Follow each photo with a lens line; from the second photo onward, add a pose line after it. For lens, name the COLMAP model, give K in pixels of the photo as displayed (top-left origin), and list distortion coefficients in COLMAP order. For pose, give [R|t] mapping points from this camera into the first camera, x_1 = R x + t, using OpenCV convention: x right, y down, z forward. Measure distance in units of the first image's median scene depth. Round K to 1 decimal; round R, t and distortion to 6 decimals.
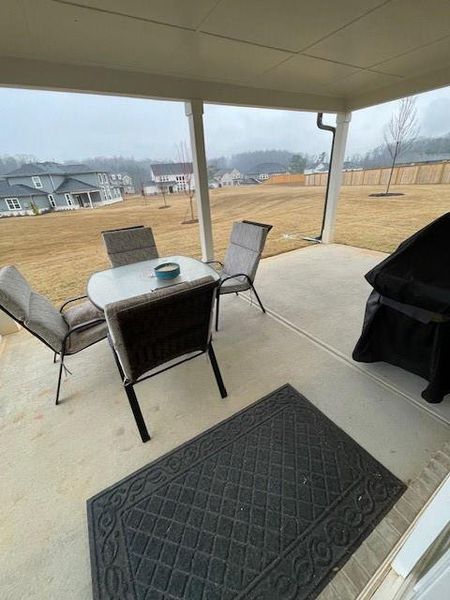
lens RADIAL K [[246.5, 0, 225.0], [0, 246.5, 300.0], [0, 0, 1]] dist [-0.000570, -0.000090]
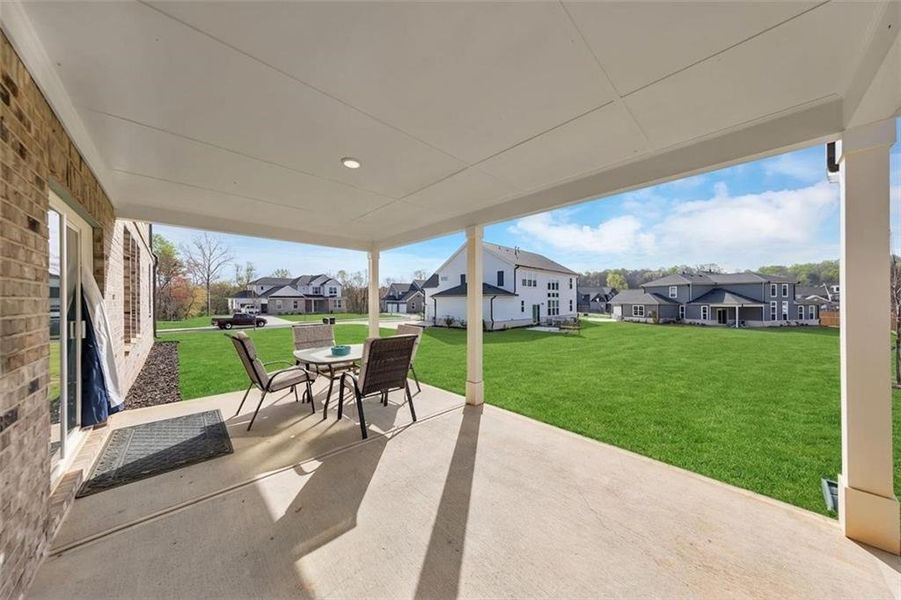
lens RADIAL K [[287.2, 0, 455.4], [0, 287.2, 301.7], [0, 0, 1]] dist [0.000182, 0.000024]
pose [[0.229162, 0.070041, -0.970865, 0.724260], [-0.449634, 0.892236, -0.041763, -0.295811], [0.863316, 0.446105, 0.235959, 0.504596]]
